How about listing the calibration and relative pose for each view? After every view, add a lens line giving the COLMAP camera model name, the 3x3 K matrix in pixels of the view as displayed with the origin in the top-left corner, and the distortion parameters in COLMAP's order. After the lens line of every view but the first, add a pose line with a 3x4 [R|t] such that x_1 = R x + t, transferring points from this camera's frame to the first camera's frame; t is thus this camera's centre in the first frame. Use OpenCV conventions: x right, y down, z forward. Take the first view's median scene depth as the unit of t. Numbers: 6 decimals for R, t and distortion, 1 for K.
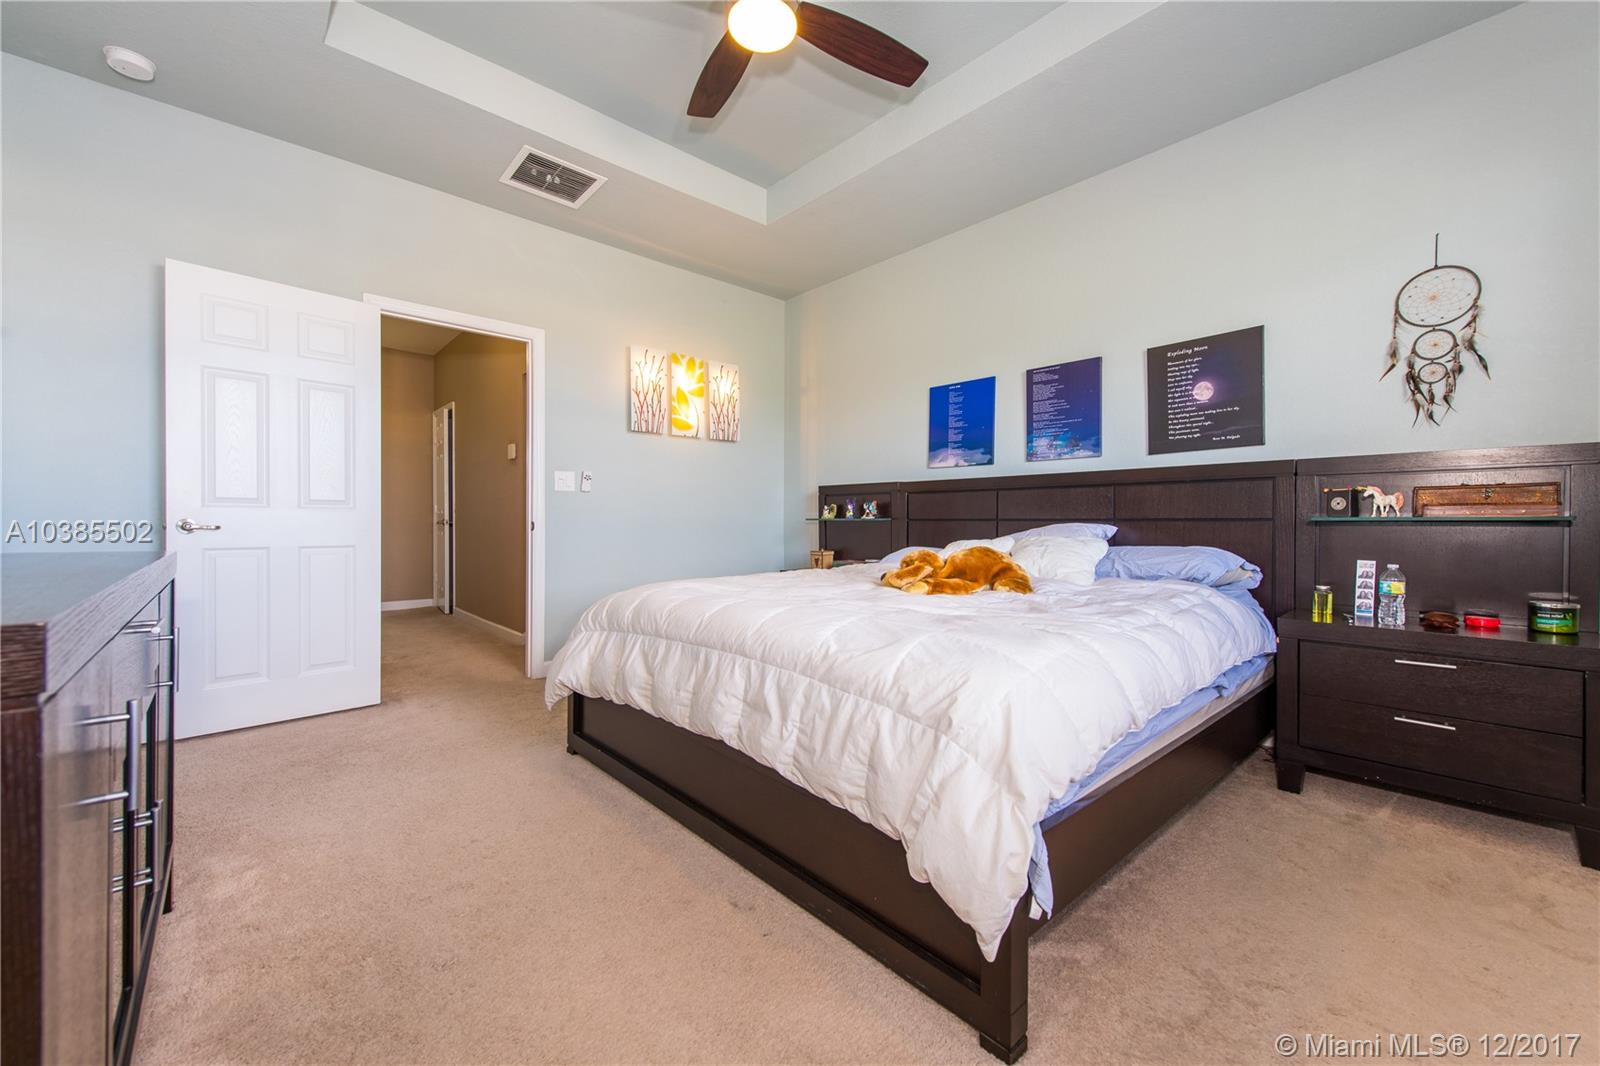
lens RADIAL K [[633.0, 0, 801.3], [0, 633.0, 525.0], [0, 0, 1]] dist [0.001261, 0.000069]
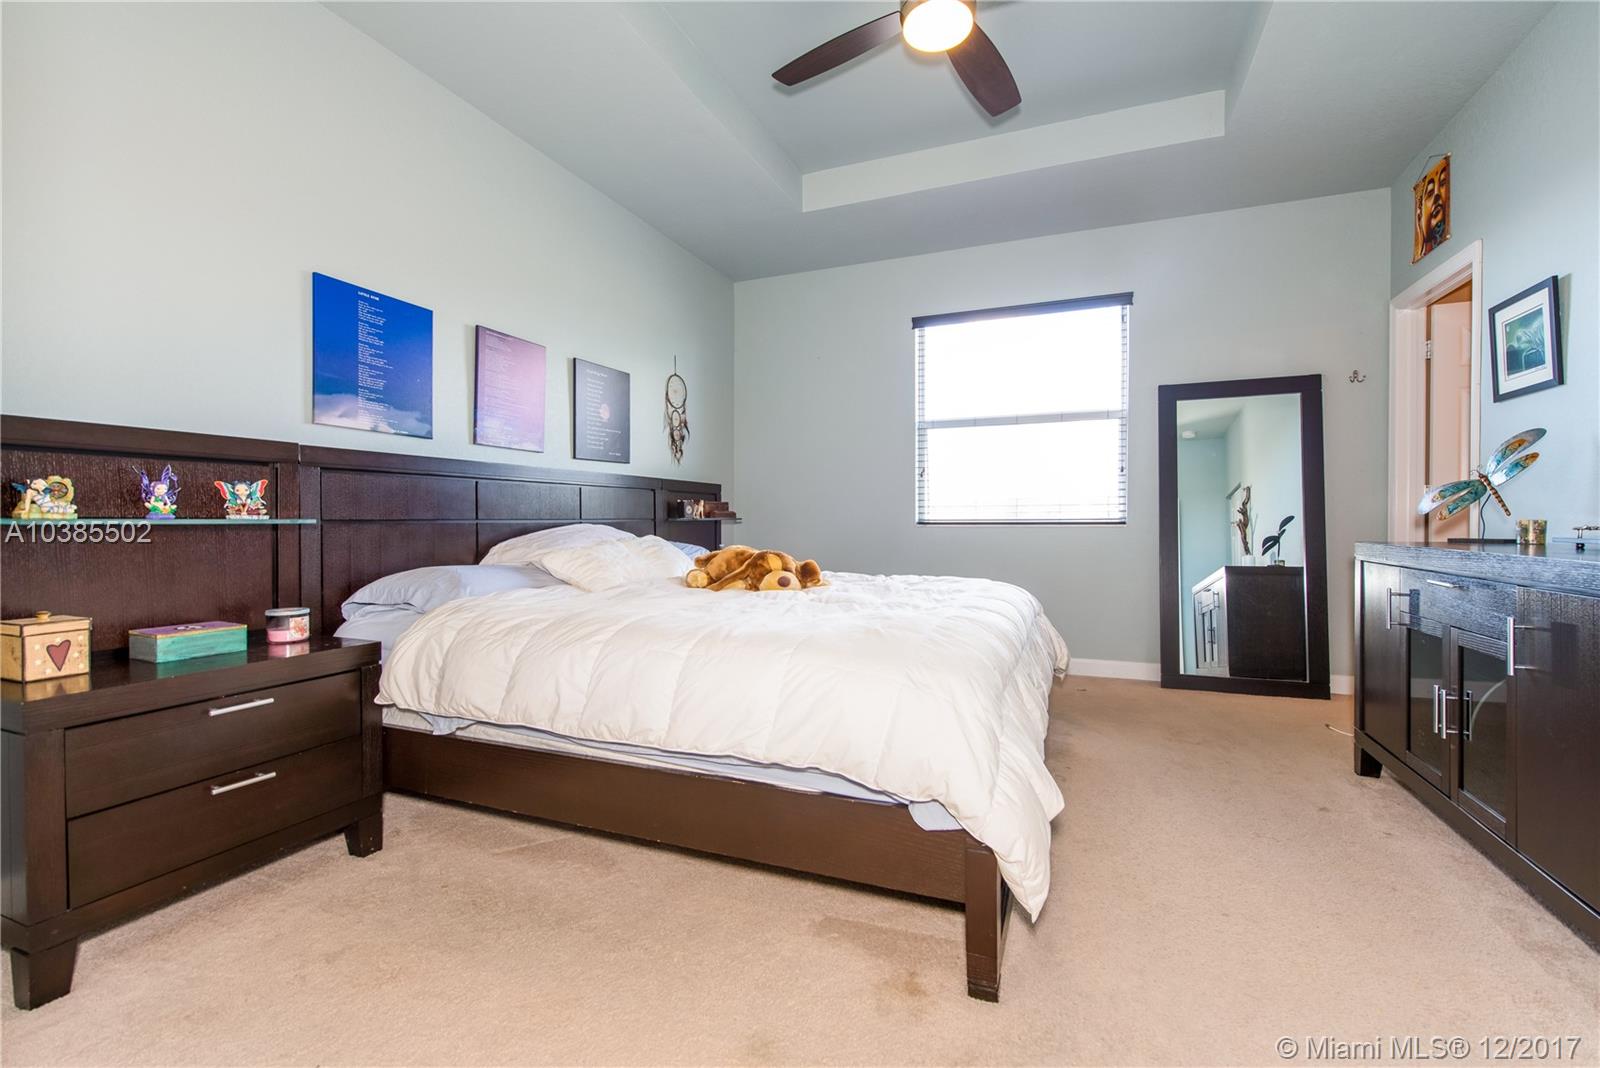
lens RADIAL K [[711.6, 0, 798.2], [0, 711.6, 524.4], [0, 0, 1]] dist [-0.010555, 0.000516]
pose [[-0.457669, -0.008415, 0.889083, -0.538765], [0.006824, 0.999893, 0.012976, -0.010758], [-0.889096, 0.012006, -0.457562, 0.963121]]
